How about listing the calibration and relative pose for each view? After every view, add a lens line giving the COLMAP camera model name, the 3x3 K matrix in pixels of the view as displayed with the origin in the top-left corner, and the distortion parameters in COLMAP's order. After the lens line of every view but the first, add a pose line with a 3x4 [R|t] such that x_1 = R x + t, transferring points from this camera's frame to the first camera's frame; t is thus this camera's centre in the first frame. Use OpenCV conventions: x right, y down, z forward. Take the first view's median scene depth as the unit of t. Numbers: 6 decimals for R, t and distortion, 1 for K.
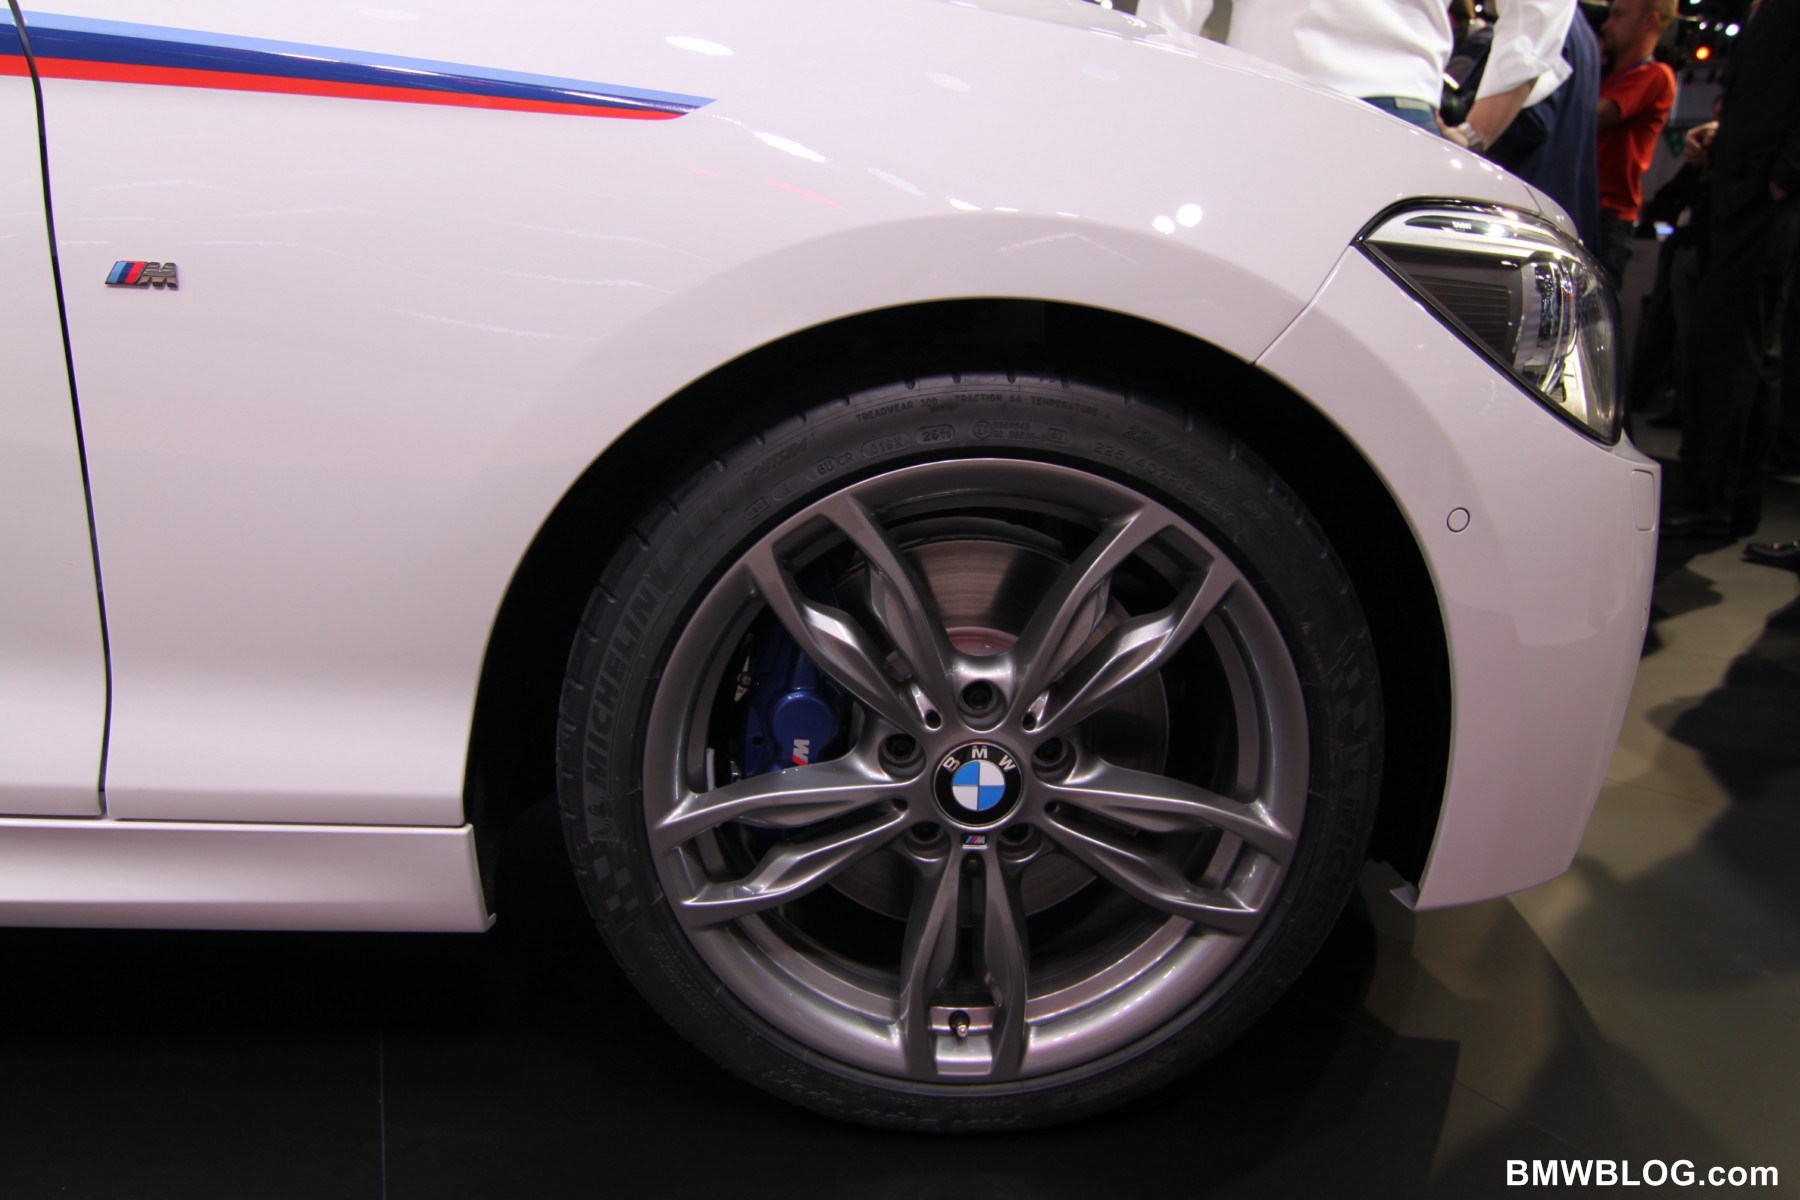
lens RADIAL K [[1194.7, 0, 895.6], [0, 1194.7, 605.4], [0, 0, 1]] dist [-0.000202, -0.014317]
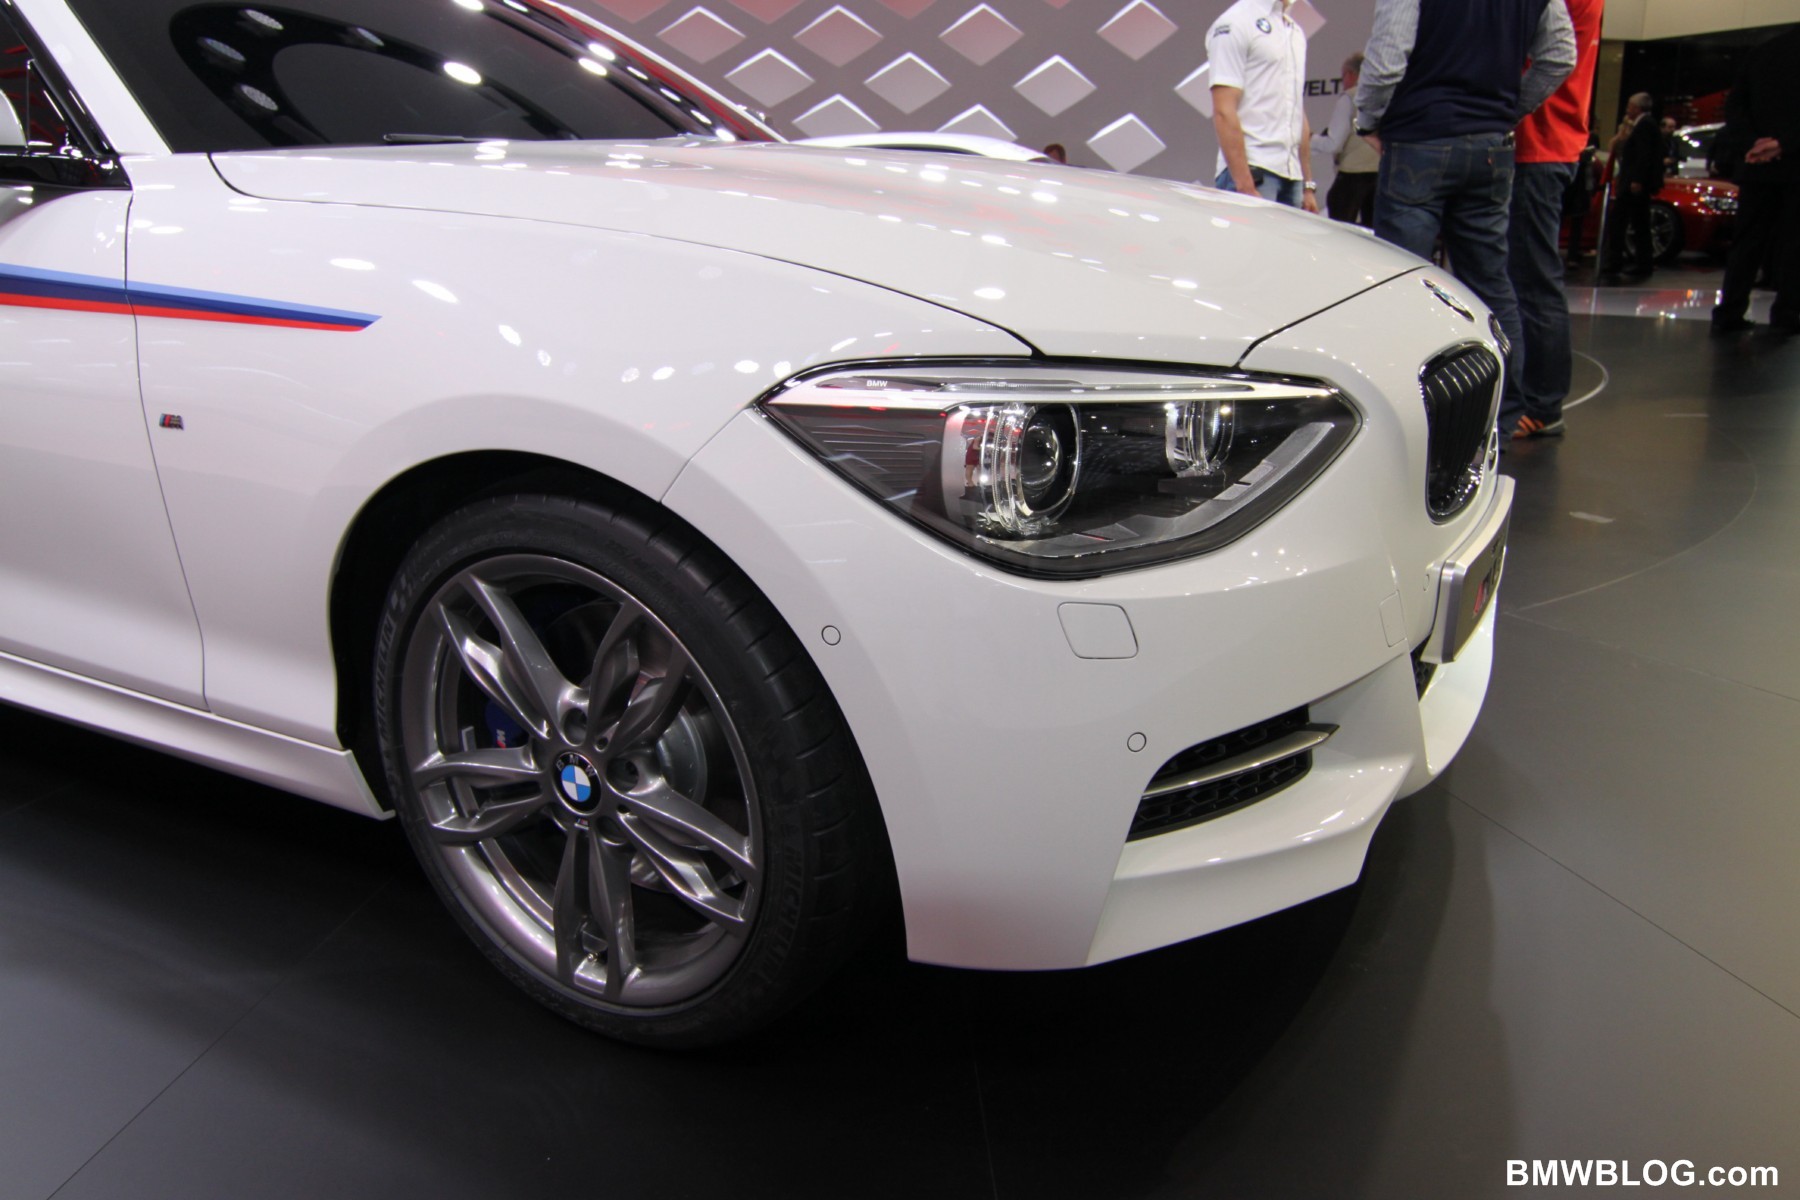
lens RADIAL K [[1287.4, 0, 892.6], [0, 1287.4, 607.4], [0, 0, 1]] dist [0.007198, -0.024191]
pose [[0.837609, 0.105215, -0.536042, 1.179923], [-0.078610, 0.994279, 0.072323, -0.192236], [0.540584, -0.018441, 0.841088, -0.054019]]
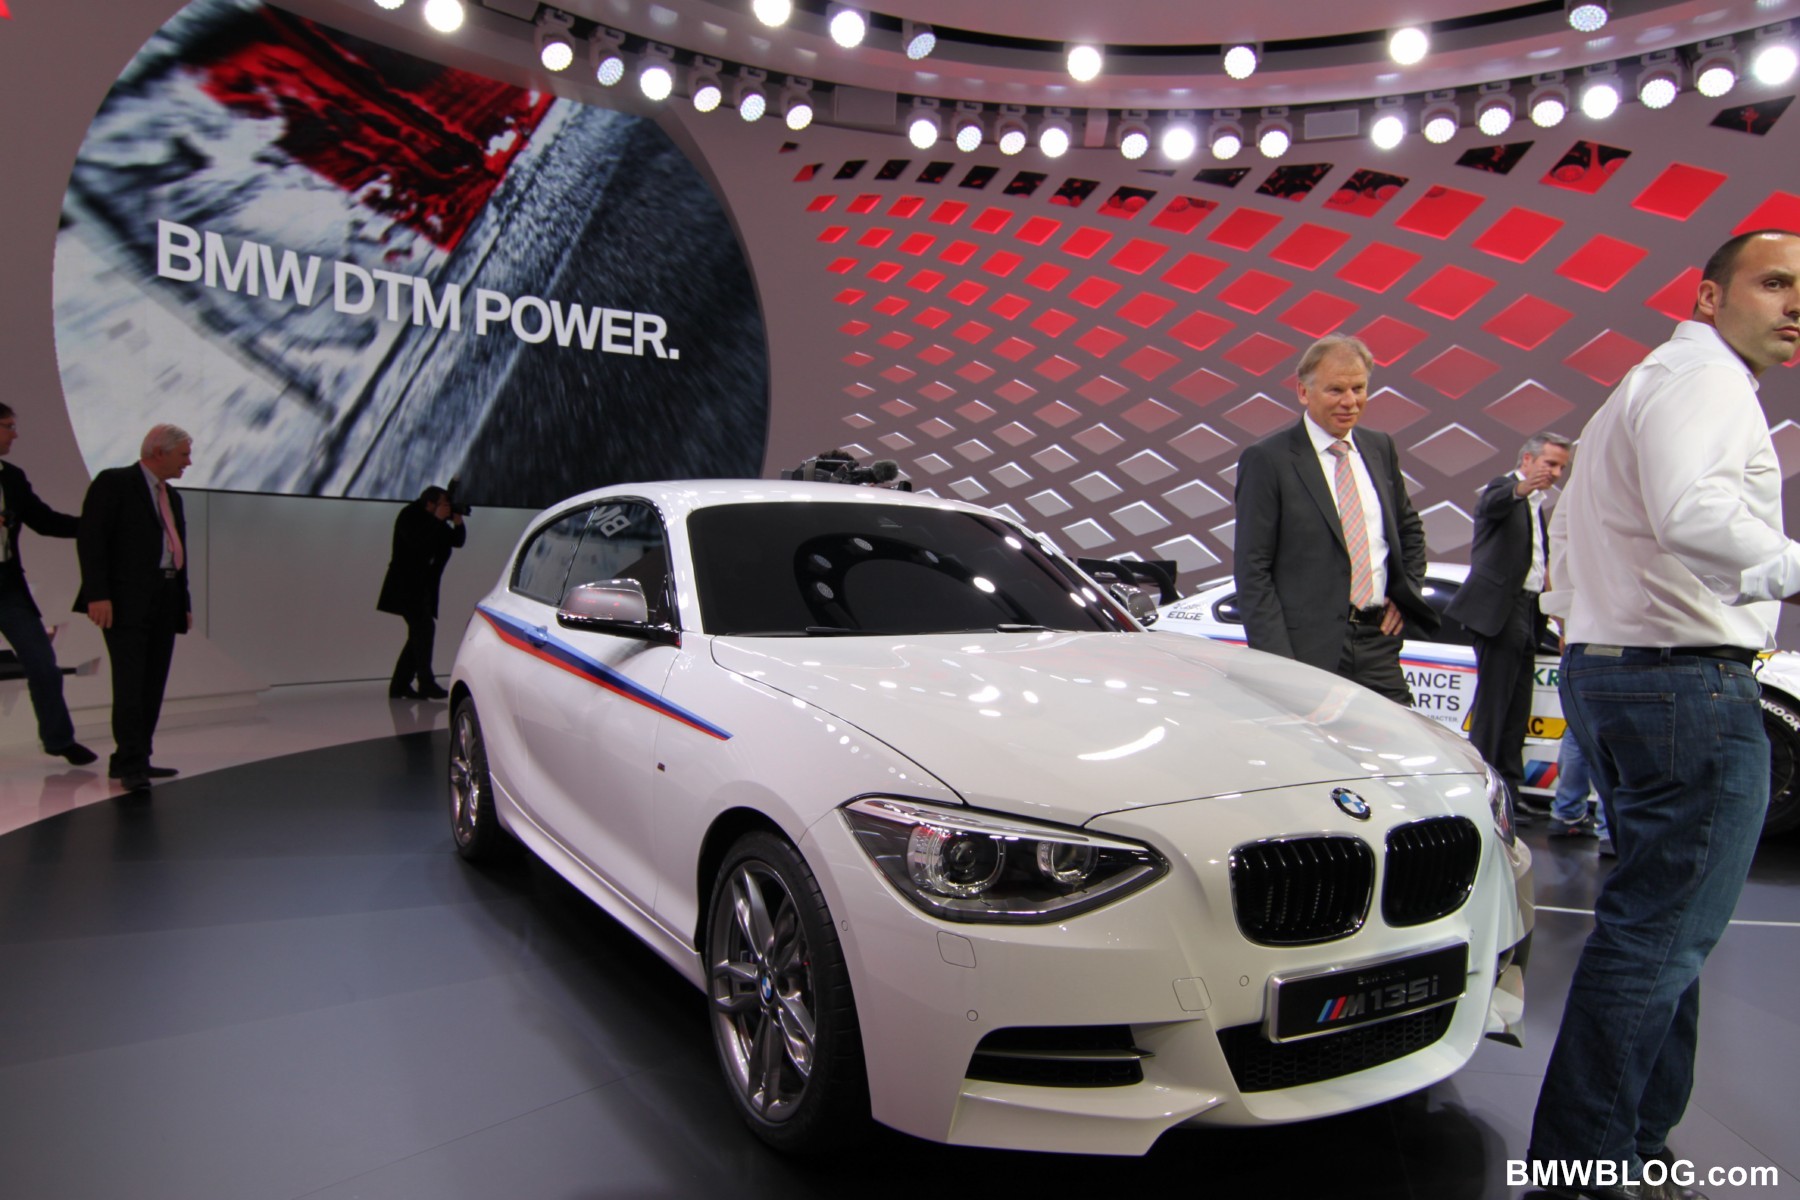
lens RADIAL K [[1287.4, 0, 892.6], [0, 1287.4, 609.4], [0, 0, 1]] dist [0.007198, -0.024191]
pose [[0.460247, 0.018411, -0.887600, 2.754270], [-0.237621, 0.965863, -0.103179, -0.433662], [0.855400, 0.258400, 0.448910, -0.254481]]
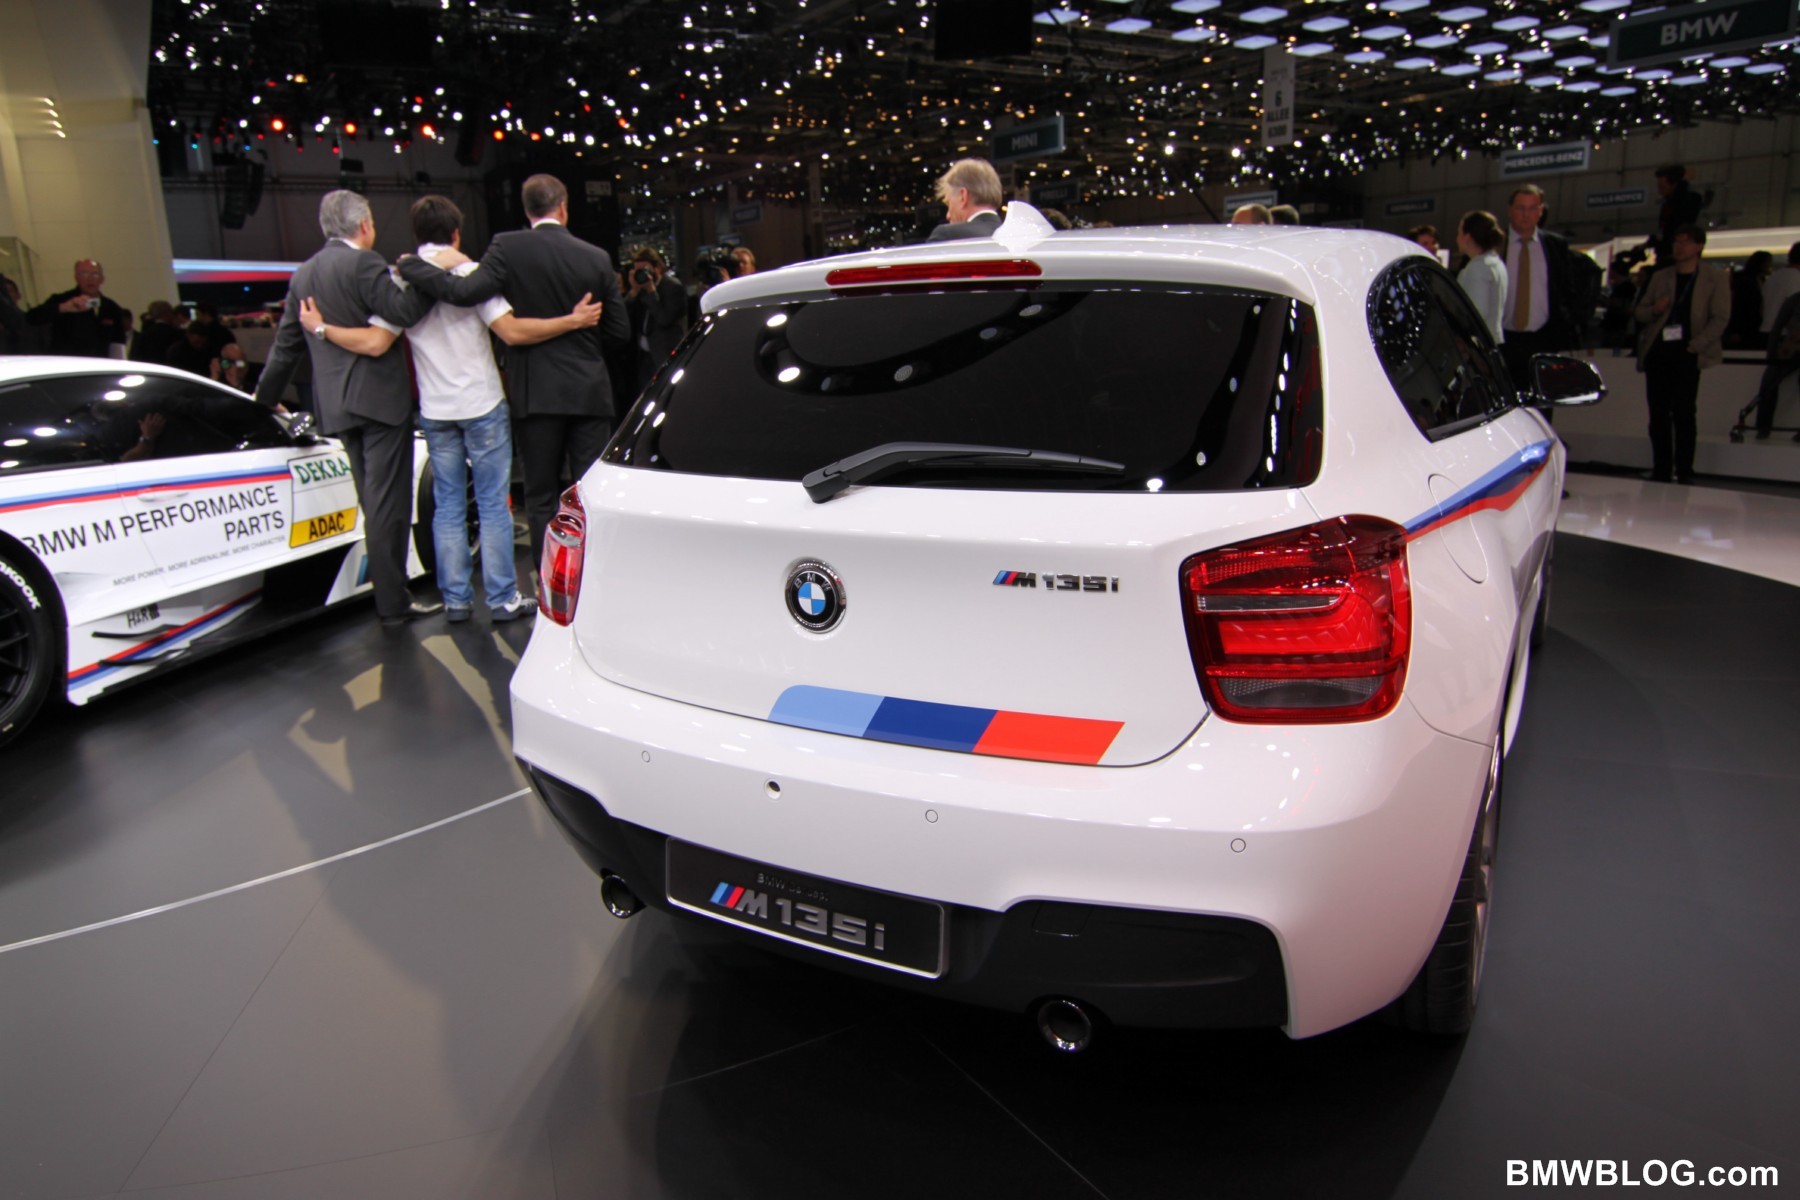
lens RADIAL K [[1193.7, 0, 896.1], [0, 1193.7, 604.4], [0, 0, 1]] dist [0.004150, -0.019318]
pose [[0.541147, -0.236992, 0.806842, -5.399600], [0.257786, 0.960024, 0.109089, -0.910153], [-0.800441, 0.148960, 0.580608, 0.328591]]
